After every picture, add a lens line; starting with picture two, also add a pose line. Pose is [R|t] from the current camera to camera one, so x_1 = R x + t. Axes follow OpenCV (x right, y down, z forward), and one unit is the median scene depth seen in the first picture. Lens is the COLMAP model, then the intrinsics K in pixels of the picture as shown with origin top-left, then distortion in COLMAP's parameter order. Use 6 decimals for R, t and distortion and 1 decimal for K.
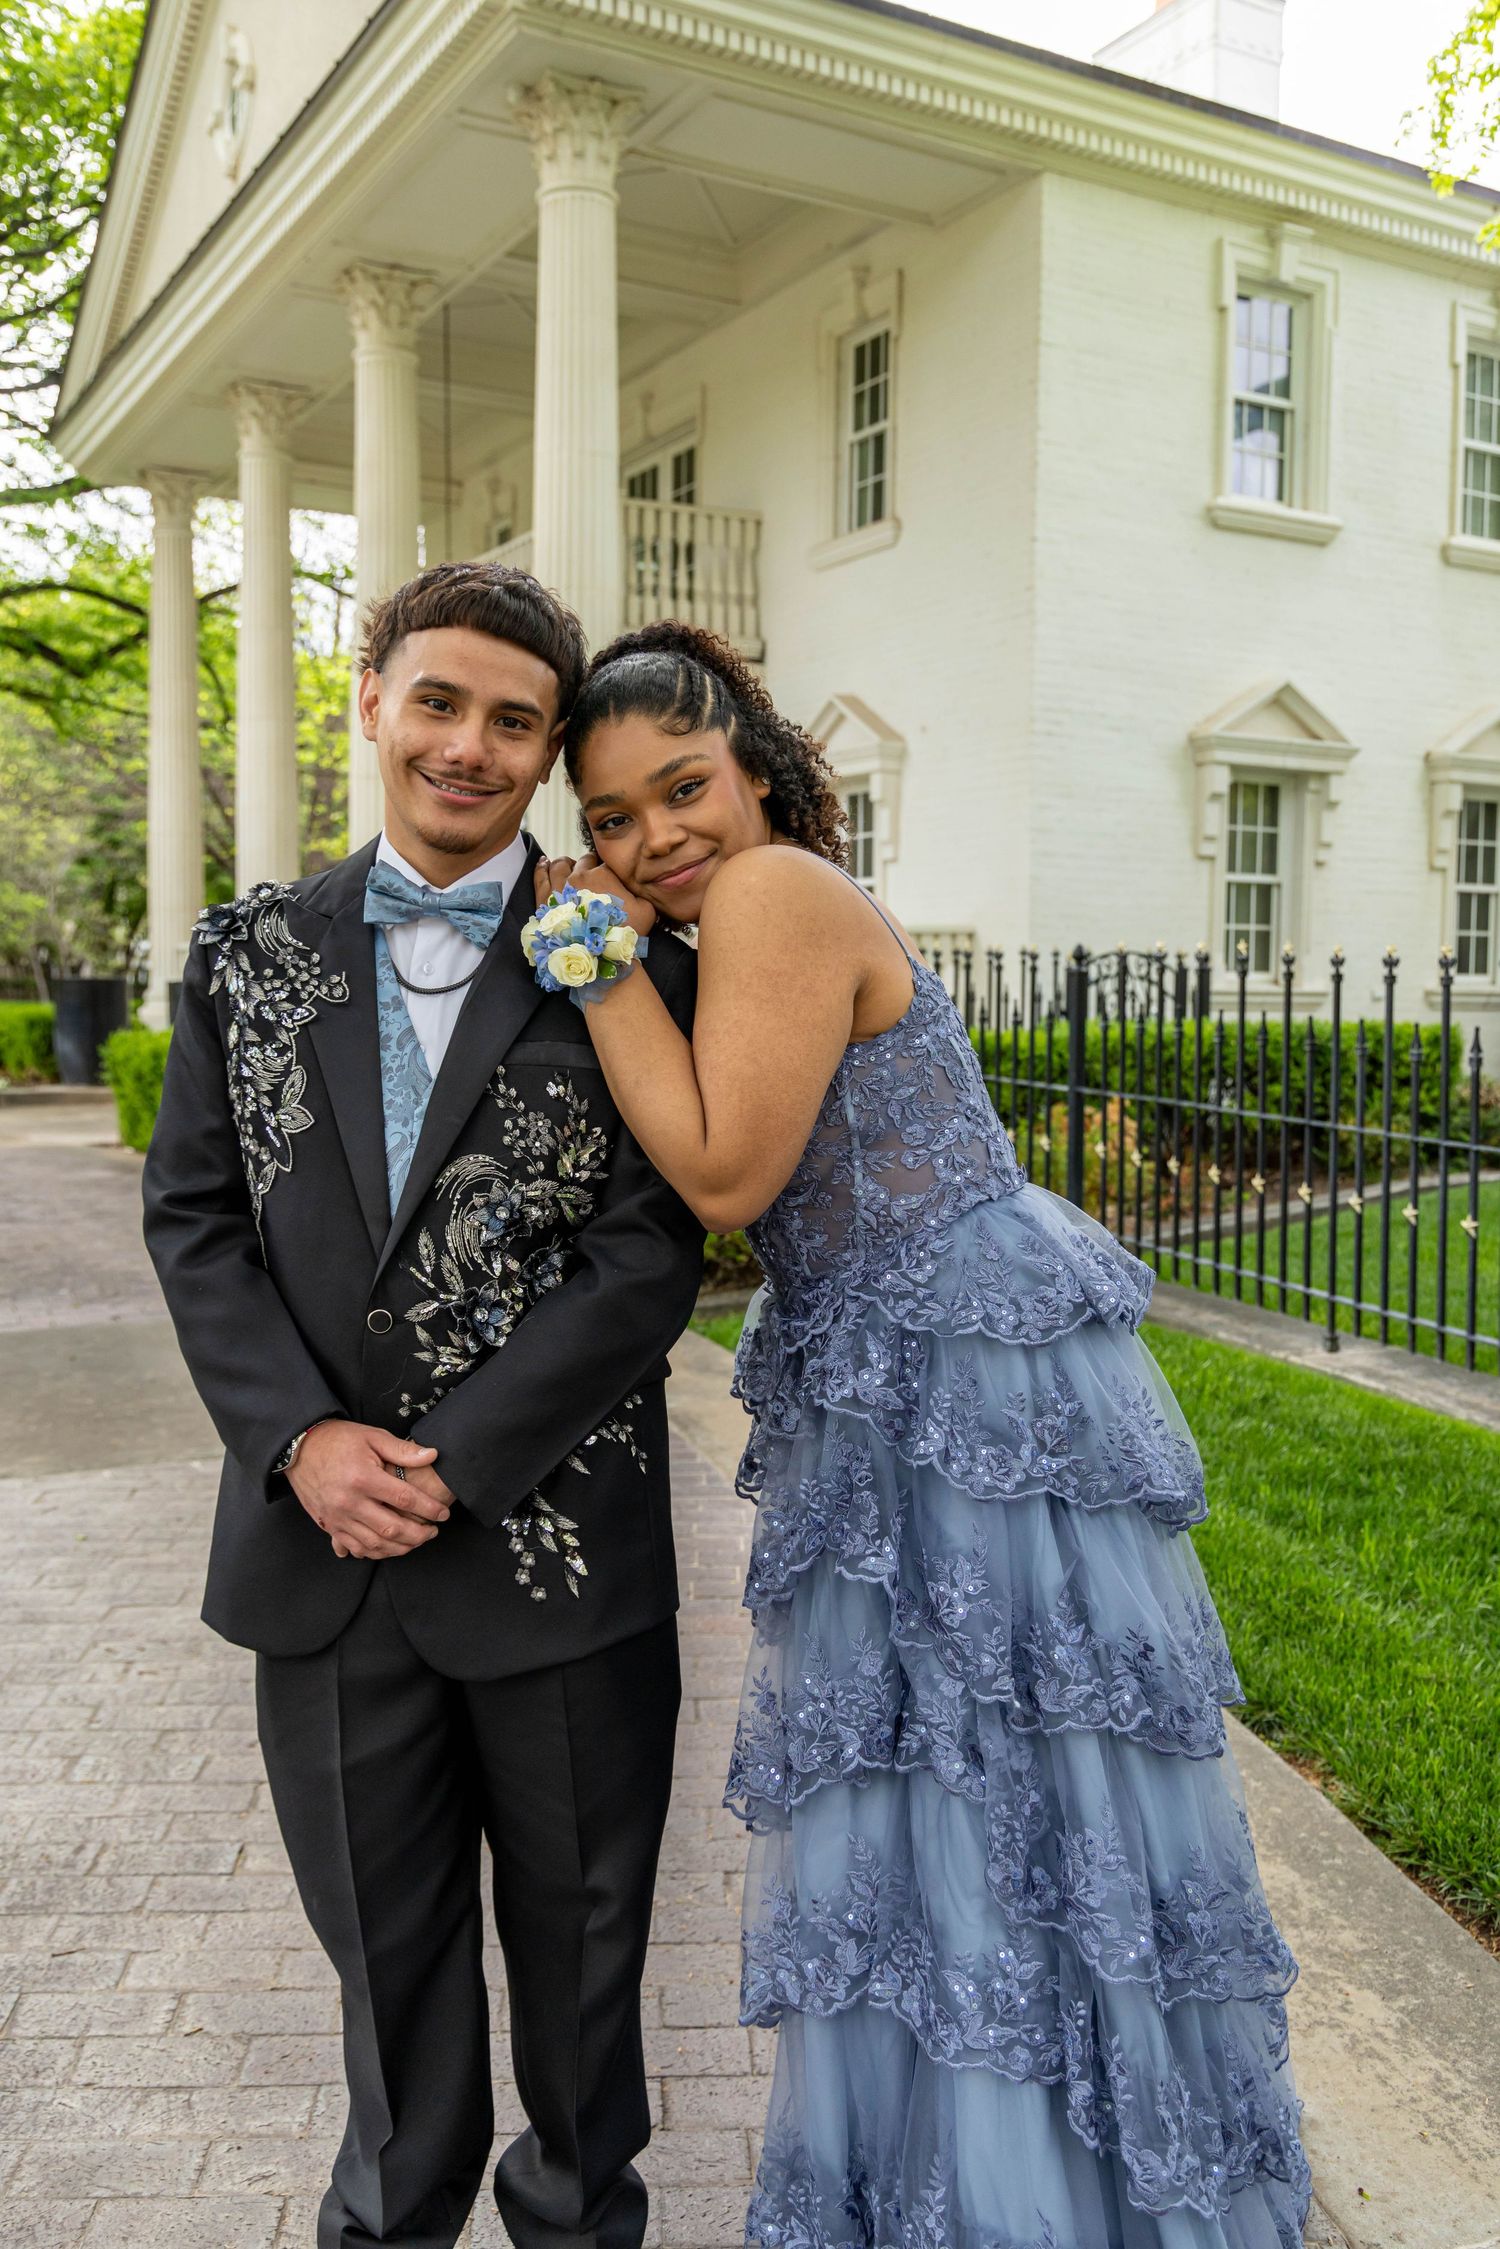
lens RADIAL K [[2059.5, 0, 761.7], [0, 2059.5, 1131.0], [0, 0, 1]] dist [0.001661, -0.023495]
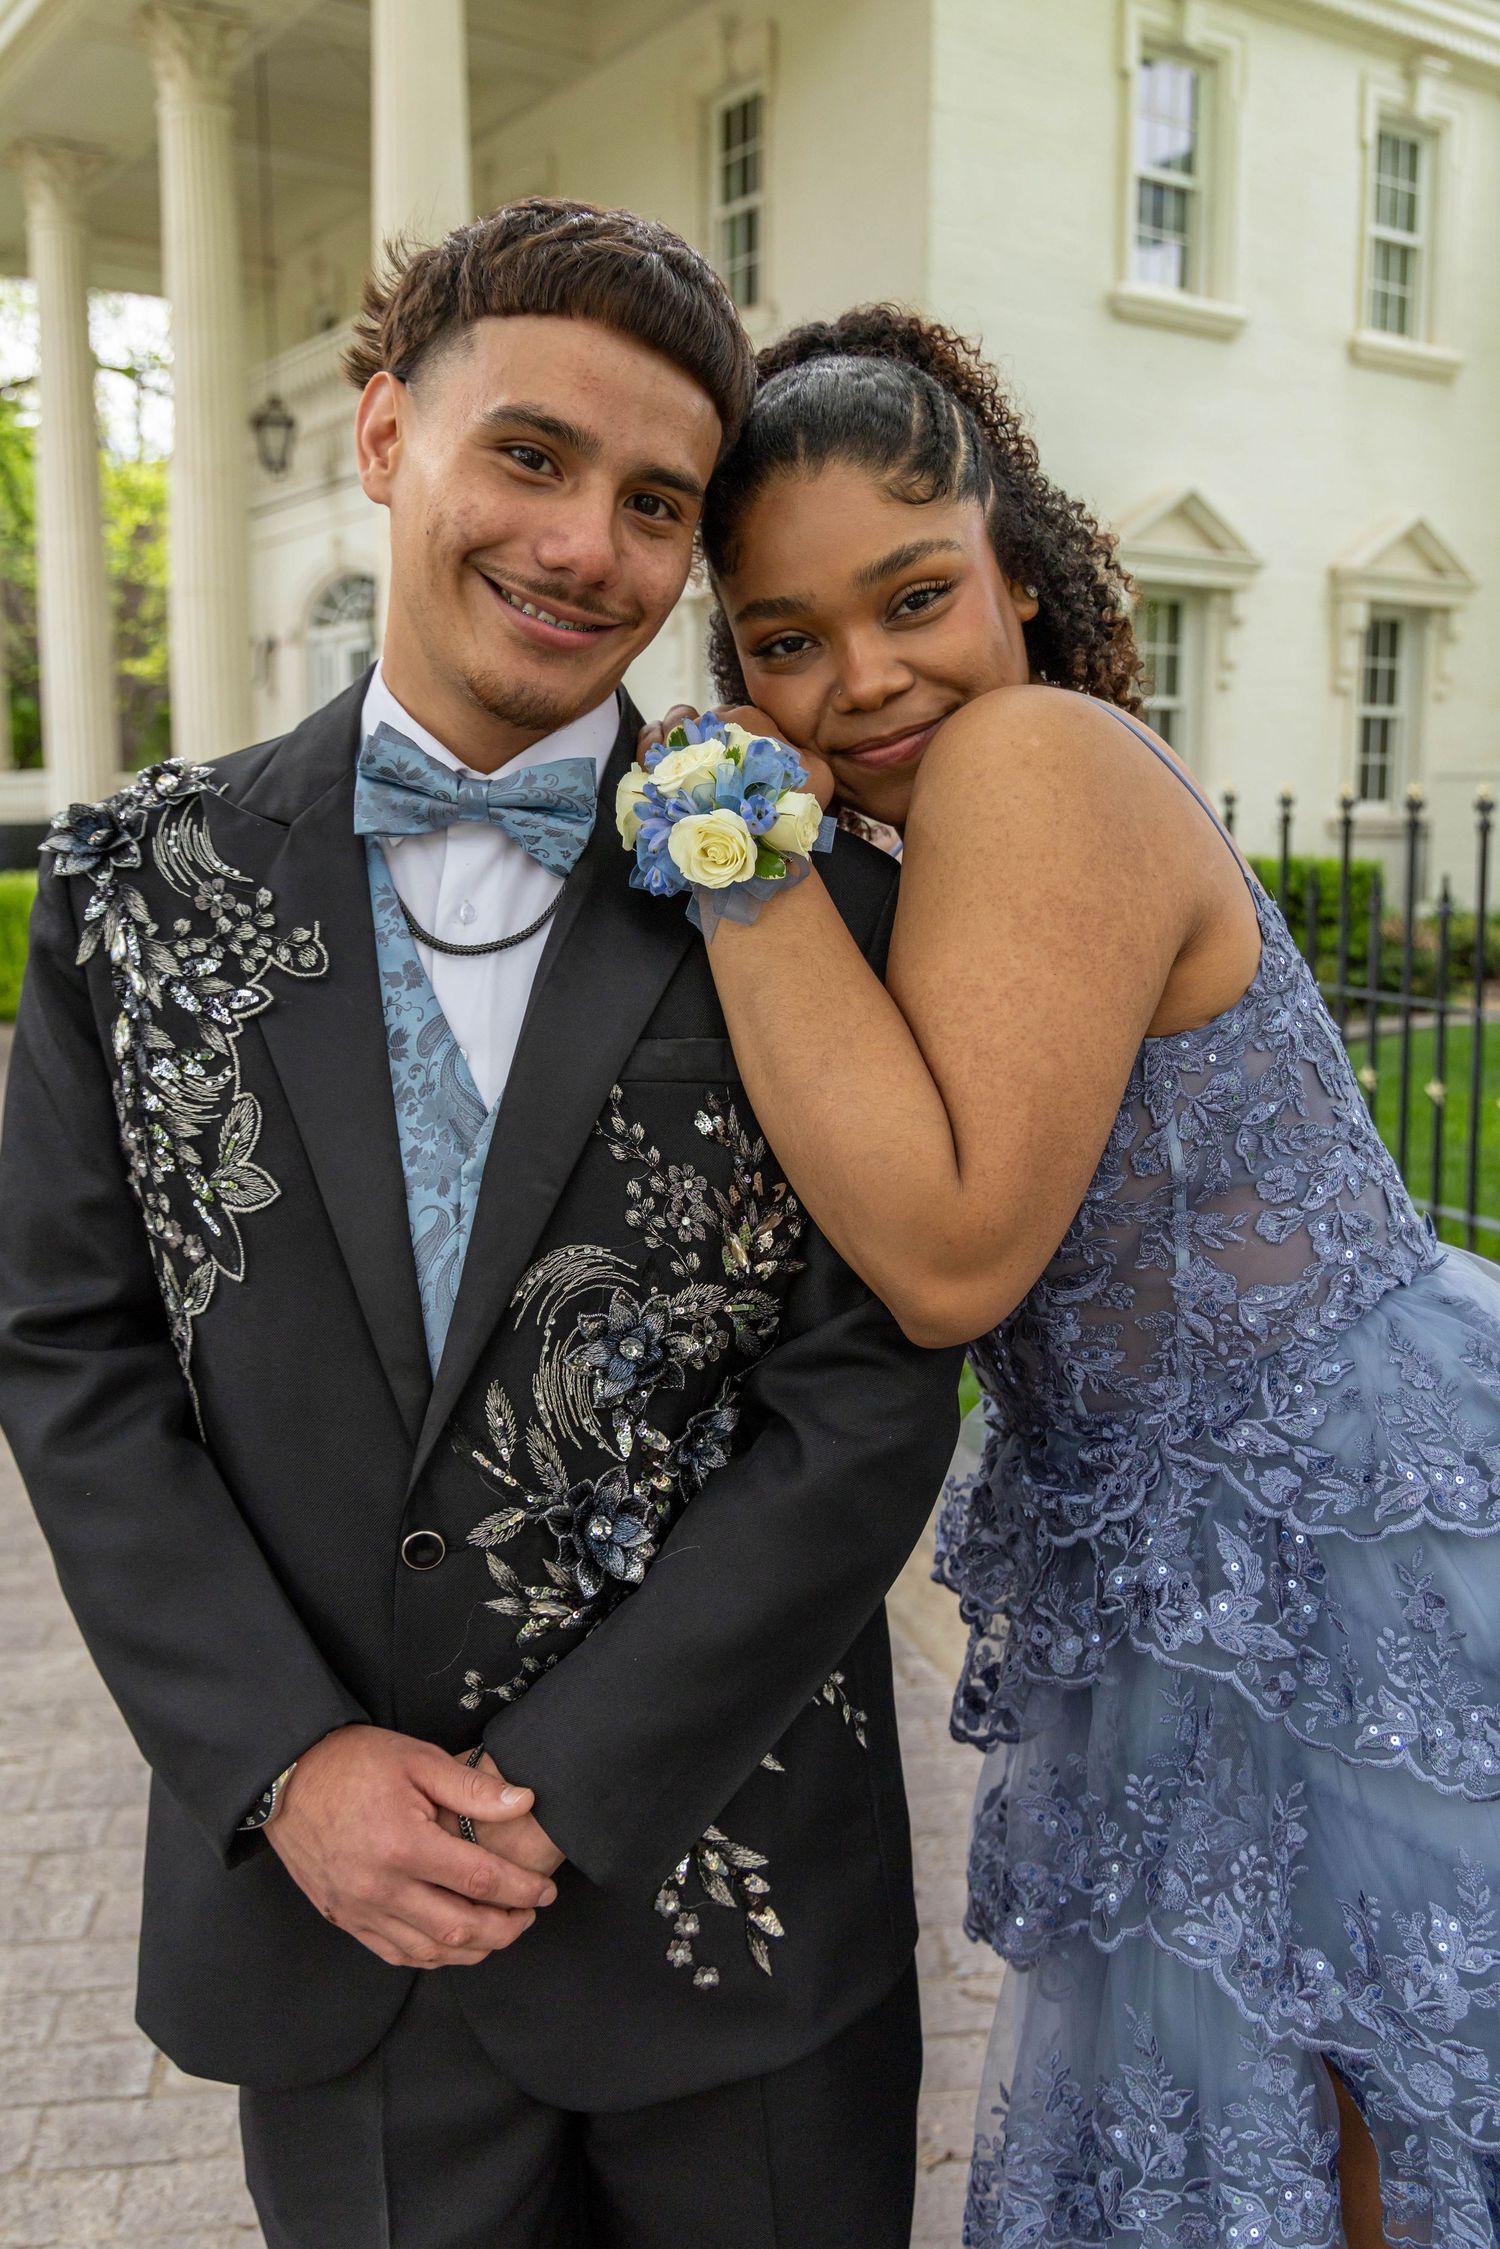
lens RADIAL K [[2014.8, 0, 815.8], [0, 2014.8, 1142.3], [0, 0, 1]] dist [0.018592, -0.064556]
pose [[0.993920, -0.027535, 0.106610, -0.125155], [0.017286, 0.995242, 0.095893, -0.067243], [-0.108743, -0.093467, 0.989666, 0.417673]]
